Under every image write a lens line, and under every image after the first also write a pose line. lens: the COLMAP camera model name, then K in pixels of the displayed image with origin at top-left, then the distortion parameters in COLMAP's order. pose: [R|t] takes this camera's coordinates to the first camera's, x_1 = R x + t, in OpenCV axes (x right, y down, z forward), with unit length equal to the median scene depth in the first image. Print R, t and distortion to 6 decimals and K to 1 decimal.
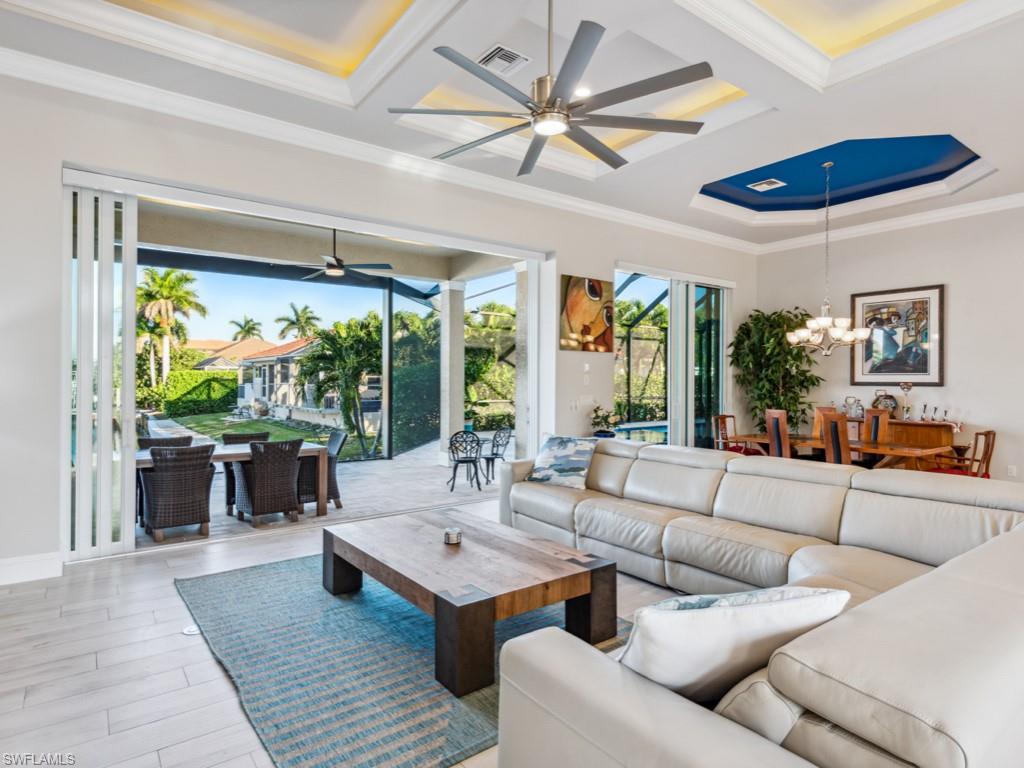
lens RADIAL K [[580.1, 0, 514.8], [0, 580.1, 377.6], [0, 0, 1]] dist [0.023097, -0.000385]
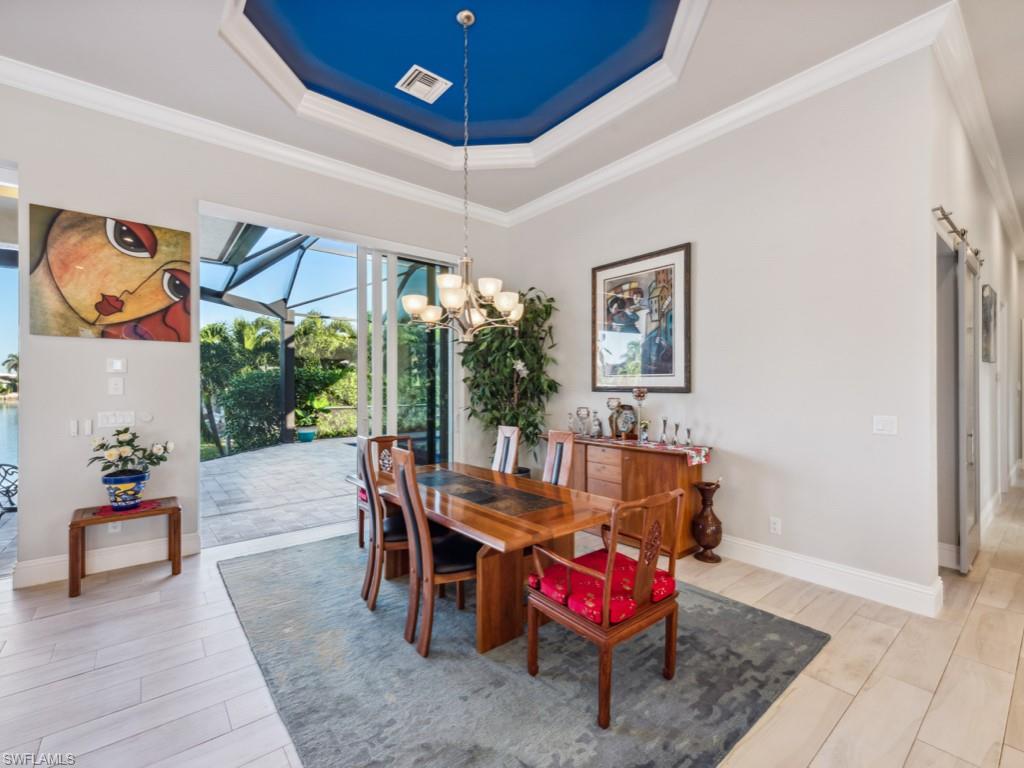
lens RADIAL K [[447.0, 0, 512.3], [0, 447.0, 385.7], [0, 0, 1]] dist [0.003715, 0.000354]
pose [[0.999343, -0.002826, 0.036139, 0.488985], [0.002727, 0.999992, 0.002783, 0.004436], [-0.036147, -0.002682, 0.999343, 0.473825]]
